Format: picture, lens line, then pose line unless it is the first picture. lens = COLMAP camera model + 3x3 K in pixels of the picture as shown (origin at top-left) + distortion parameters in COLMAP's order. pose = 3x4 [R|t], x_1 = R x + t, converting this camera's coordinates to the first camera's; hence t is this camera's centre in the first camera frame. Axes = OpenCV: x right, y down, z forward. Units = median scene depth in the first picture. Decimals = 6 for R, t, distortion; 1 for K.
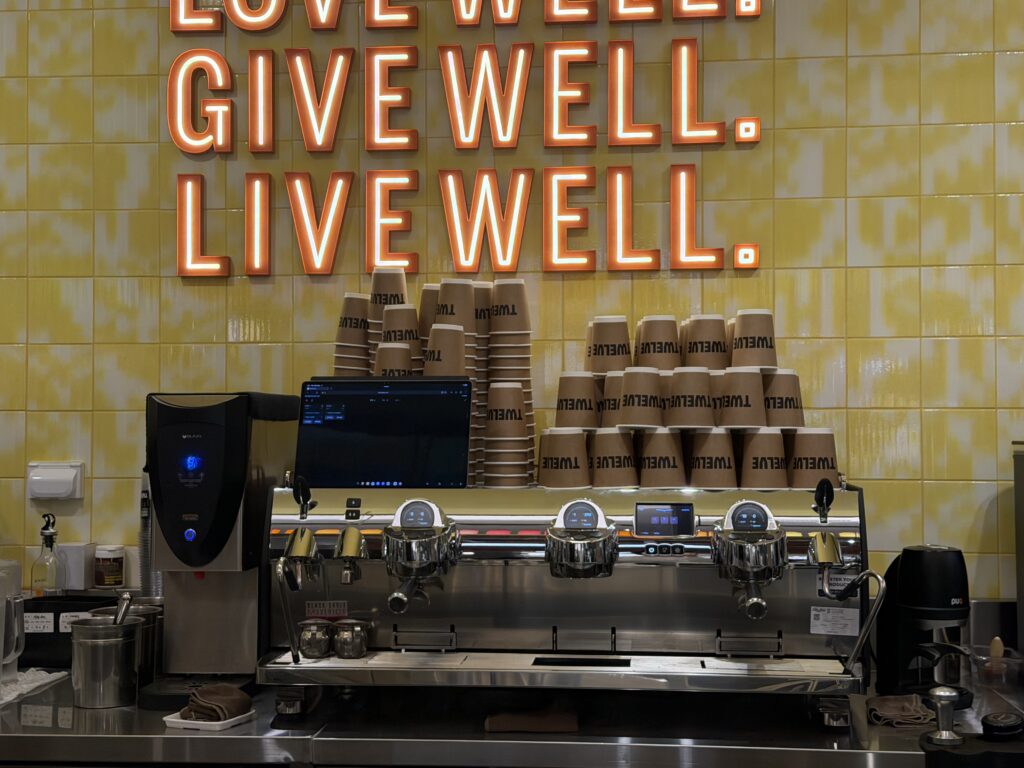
lens RADIAL K [[1422.2, 0, 512.0], [0, 1422.2, 384.0], [0, 0, 1]] dist [0.184704, -0.301780]
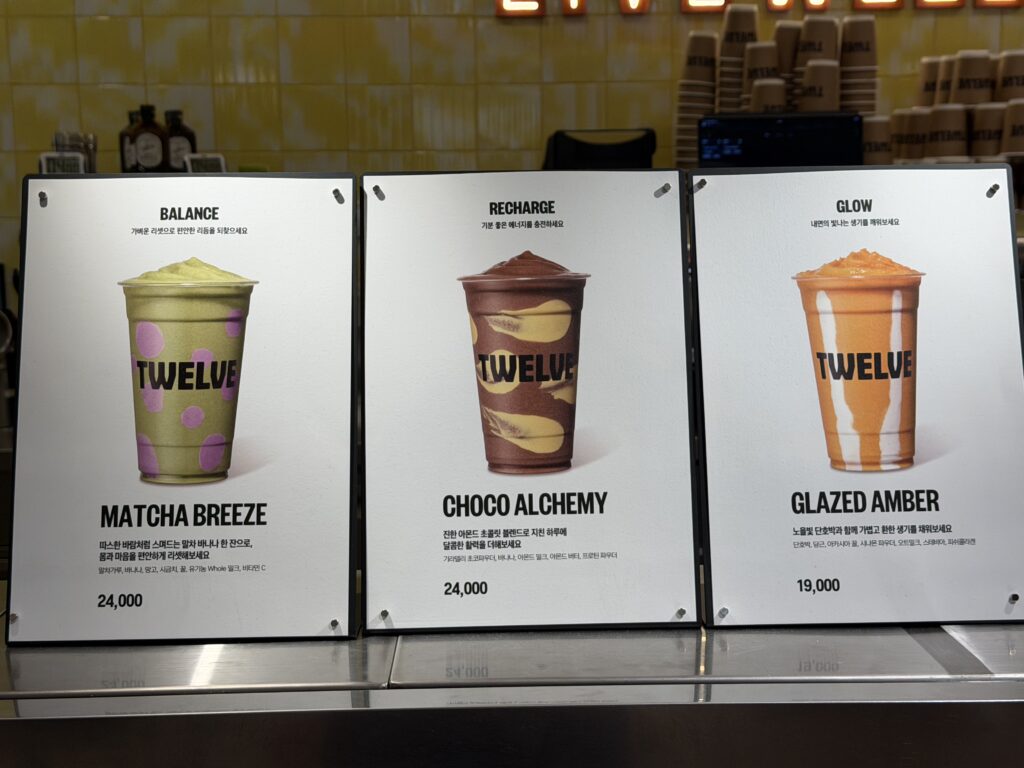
lens RADIAL K [[1422.2, 0, 512.0], [0, 1422.2, 384.0], [0, 0, 1]] dist [0.184704, -0.301780]
pose [[0.992453, -0.026992, 0.119621, -0.361169], [0.006473, 0.985646, 0.168703, 0.010830], [-0.122458, -0.166655, 0.978381, -0.051398]]
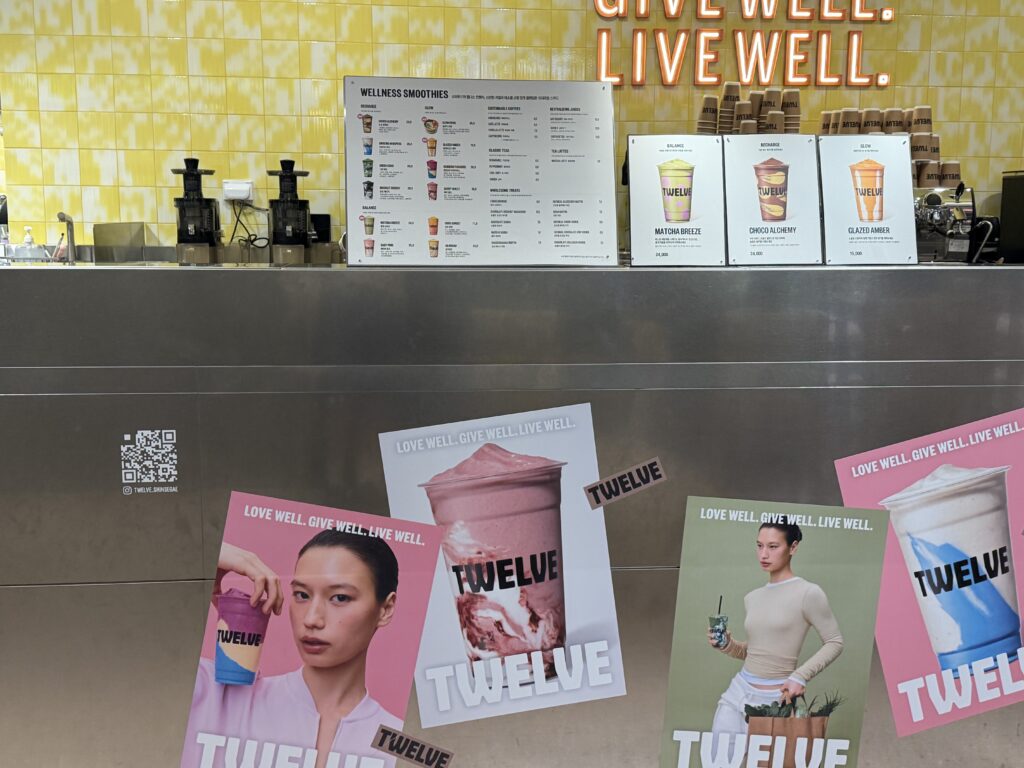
lens RADIAL K [[1151.0, 0, 512.0], [0, 1151.0, 384.0], [0, 0, 1]] dist [0.221879, -0.500541]
pose [[0.979792, -0.022994, 0.198692, -0.682437], [-0.012011, 0.984814, 0.173198, 0.051874], [-0.199657, -0.172084, 0.964637, -0.566012]]
